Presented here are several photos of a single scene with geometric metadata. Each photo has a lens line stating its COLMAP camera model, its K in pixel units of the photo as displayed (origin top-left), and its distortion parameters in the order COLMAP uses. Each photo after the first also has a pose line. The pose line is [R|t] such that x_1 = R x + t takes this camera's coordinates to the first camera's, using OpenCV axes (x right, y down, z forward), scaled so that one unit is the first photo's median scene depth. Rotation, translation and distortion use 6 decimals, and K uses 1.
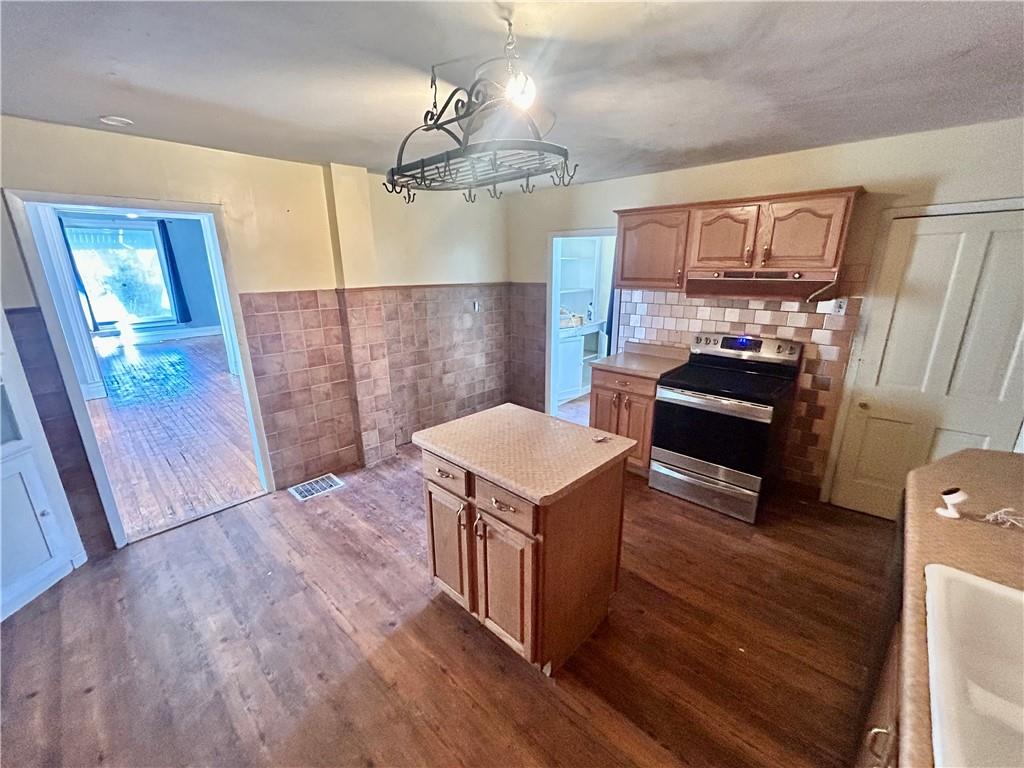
lens RADIAL K [[411.4, 0, 512.1], [0, 411.4, 383.2], [0, 0, 1]] dist [-0.001422, 0.000812]
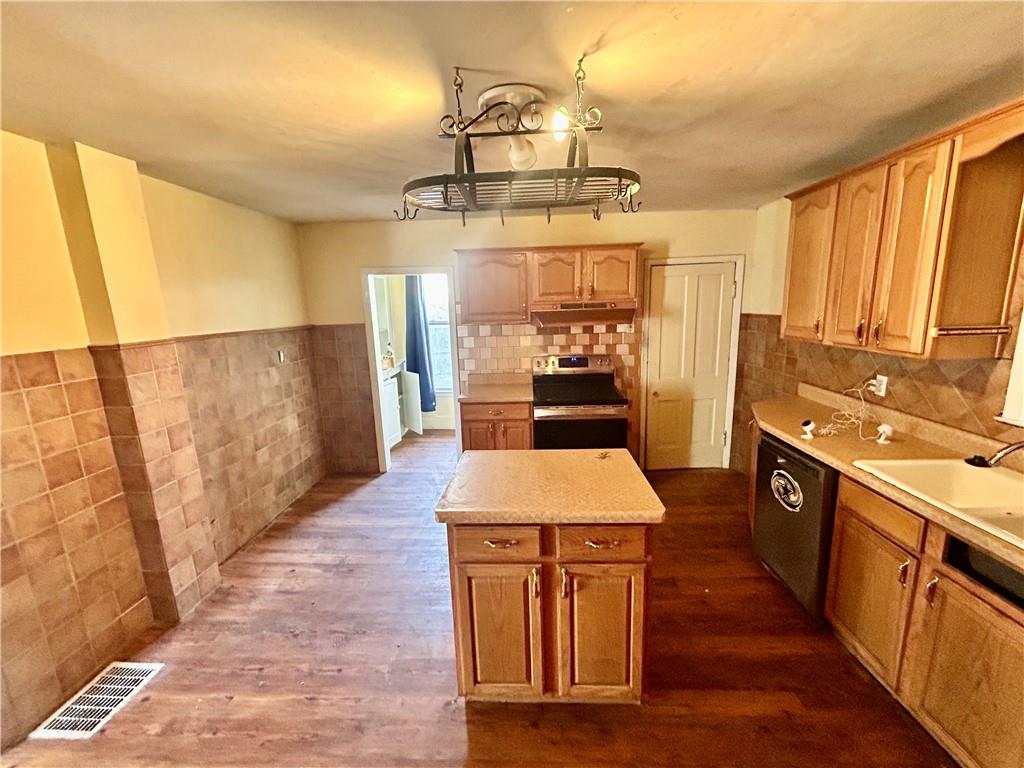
lens RADIAL K [[411.4, 0, 511.6], [0, 411.4, 383.0], [0, 0, 1]] dist [-0.001422, 0.000812]
pose [[0.762503, -0.141051, 0.631423, -0.348563], [0.202569, 0.978924, -0.025942, -0.038270], [-0.614456, 0.147688, 0.775005, 0.169260]]
